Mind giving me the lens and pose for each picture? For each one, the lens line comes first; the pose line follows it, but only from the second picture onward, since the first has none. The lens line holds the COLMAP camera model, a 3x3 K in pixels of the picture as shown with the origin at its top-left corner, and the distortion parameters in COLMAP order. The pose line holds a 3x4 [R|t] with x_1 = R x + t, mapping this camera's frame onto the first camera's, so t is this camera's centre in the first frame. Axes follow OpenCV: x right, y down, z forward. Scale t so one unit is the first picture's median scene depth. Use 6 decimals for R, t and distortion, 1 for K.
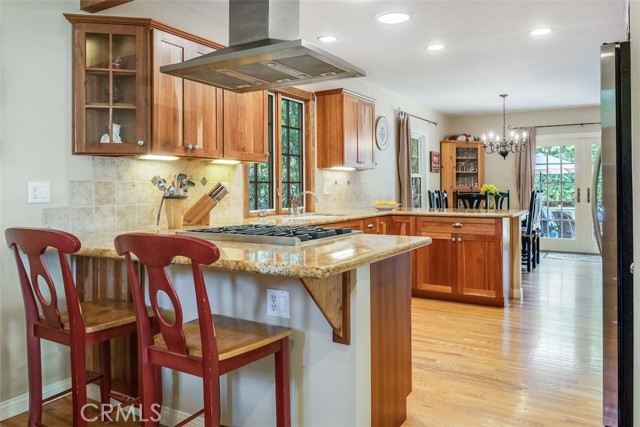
lens RADIAL K [[474.2, 0, 310.5], [0, 474.2, 174.8], [0, 0, 1]] dist [-0.004887, -0.001567]
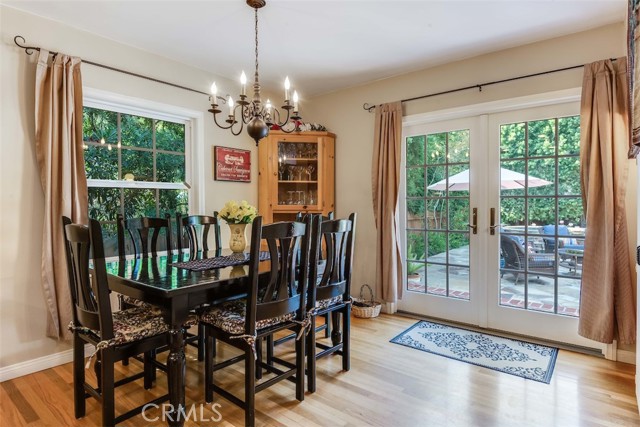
lens RADIAL K [[350.0, 0, 319.8], [0, 350.0, 204.6], [0, 0, 1]] dist [-0.002530, -0.001510]
pose [[0.991550, -0.000664, -0.129725, 0.418671], [0.004096, 0.999649, 0.026193, 0.012908], [0.129662, -0.026503, 0.991204, 0.550426]]
